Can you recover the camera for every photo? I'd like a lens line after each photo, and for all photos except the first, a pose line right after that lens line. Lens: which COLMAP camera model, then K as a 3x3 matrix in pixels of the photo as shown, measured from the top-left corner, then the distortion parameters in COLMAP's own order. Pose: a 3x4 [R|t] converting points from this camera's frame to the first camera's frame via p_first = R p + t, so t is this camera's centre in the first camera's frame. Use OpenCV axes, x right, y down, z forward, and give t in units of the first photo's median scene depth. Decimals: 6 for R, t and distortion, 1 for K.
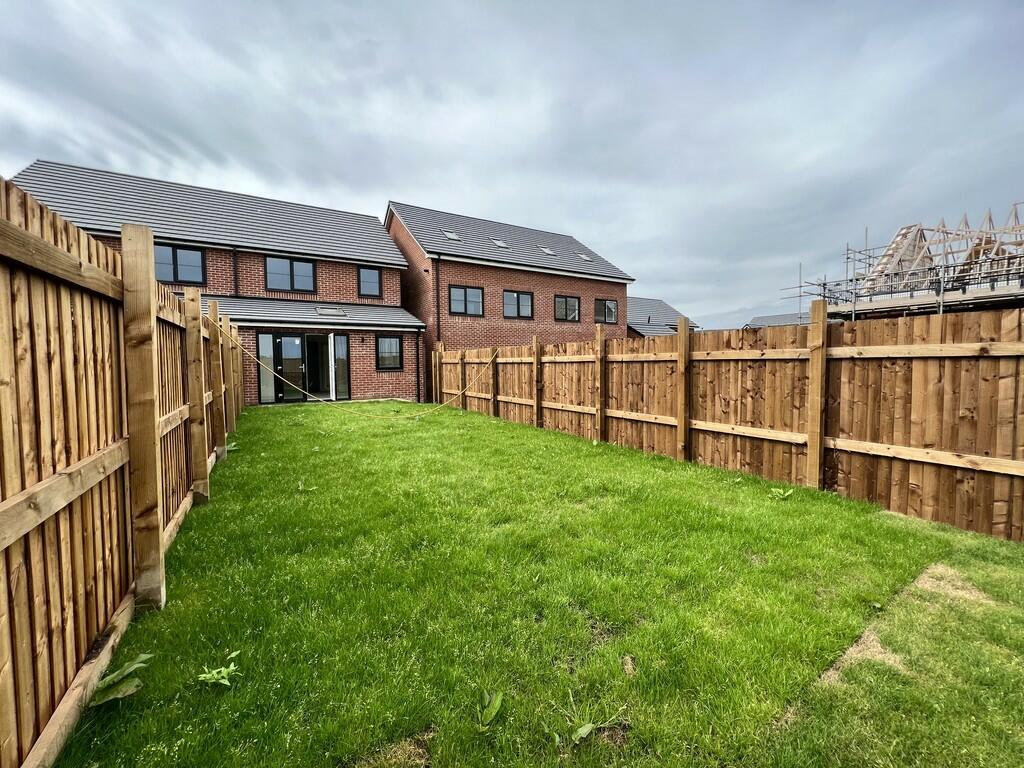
lens RADIAL K [[405.0, 0, 507.7], [0, 405.0, 381.0], [0, 0, 1]] dist [-0.002317, 0.000907]
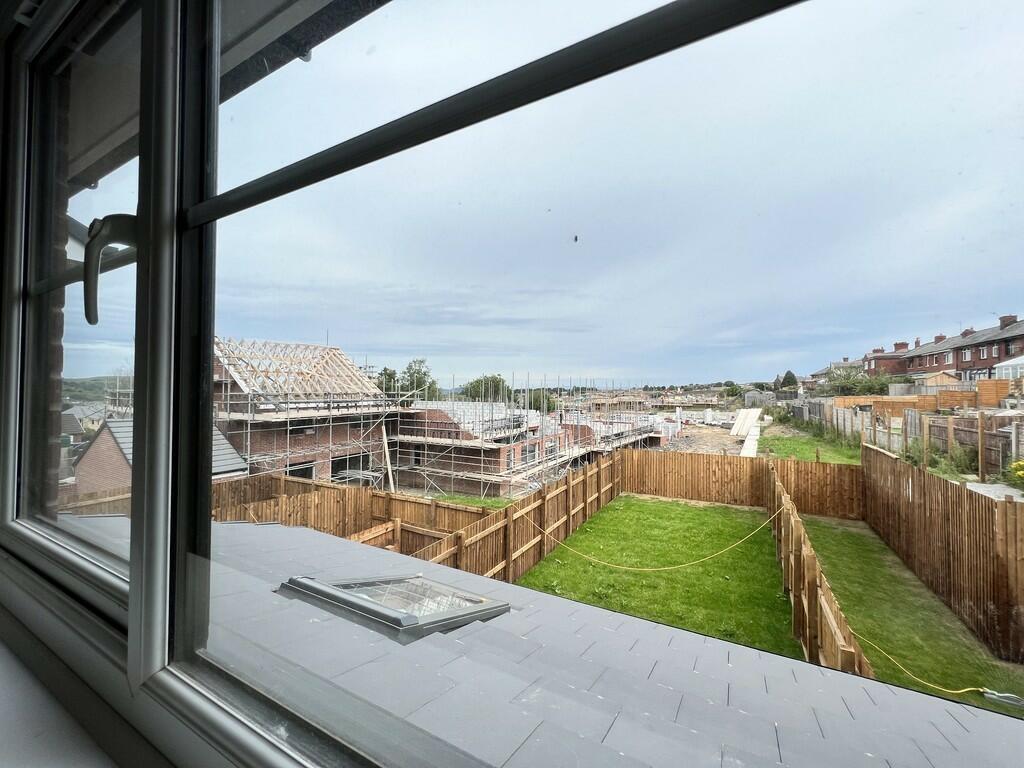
lens RADIAL K [[405.0, 0, 513.1], [0, 405.0, 380.7], [0, 0, 1]] dist [-0.002317, 0.000907]
pose [[-0.507742, 0.019597, 0.861287, -0.314067], [0.034360, 0.999406, -0.002484, -0.137316], [-0.860824, 0.028332, -0.508114, 0.535685]]
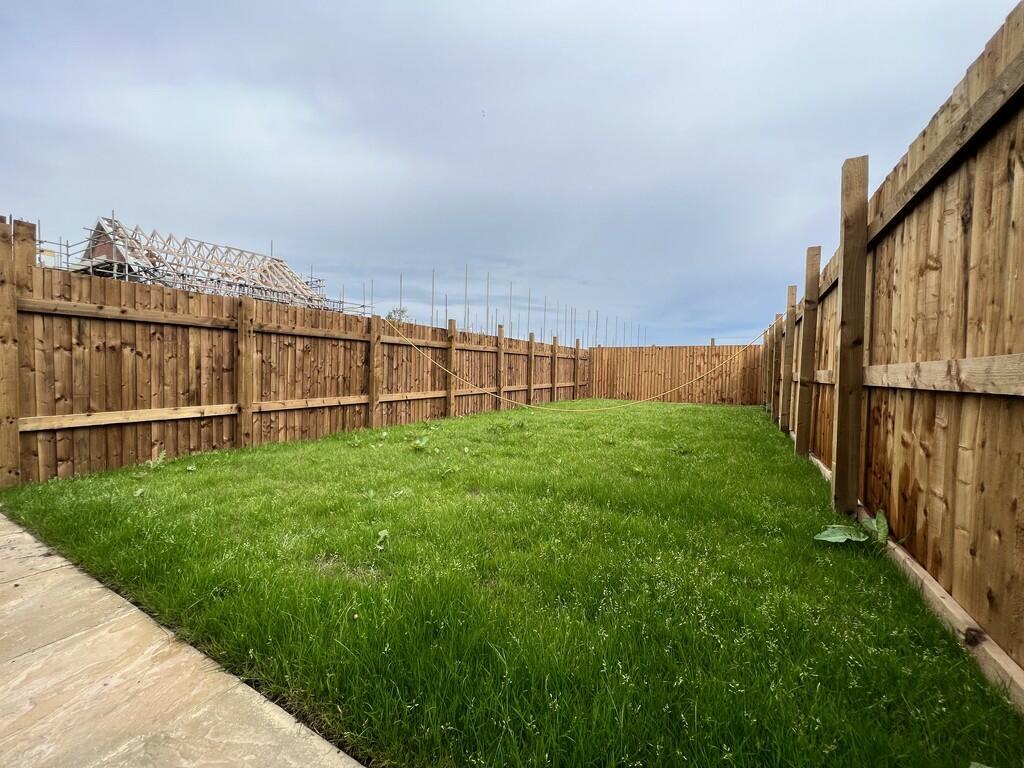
lens RADIAL K [[405.0, 0, 511.3], [0, 405.0, 381.3], [0, 0, 1]] dist [-0.002317, 0.000907]
pose [[-0.499967, -0.030899, 0.865493, -0.255305], [0.021550, 0.998610, 0.048099, -0.004594], [-0.865776, 0.042699, -0.498606, 0.416707]]
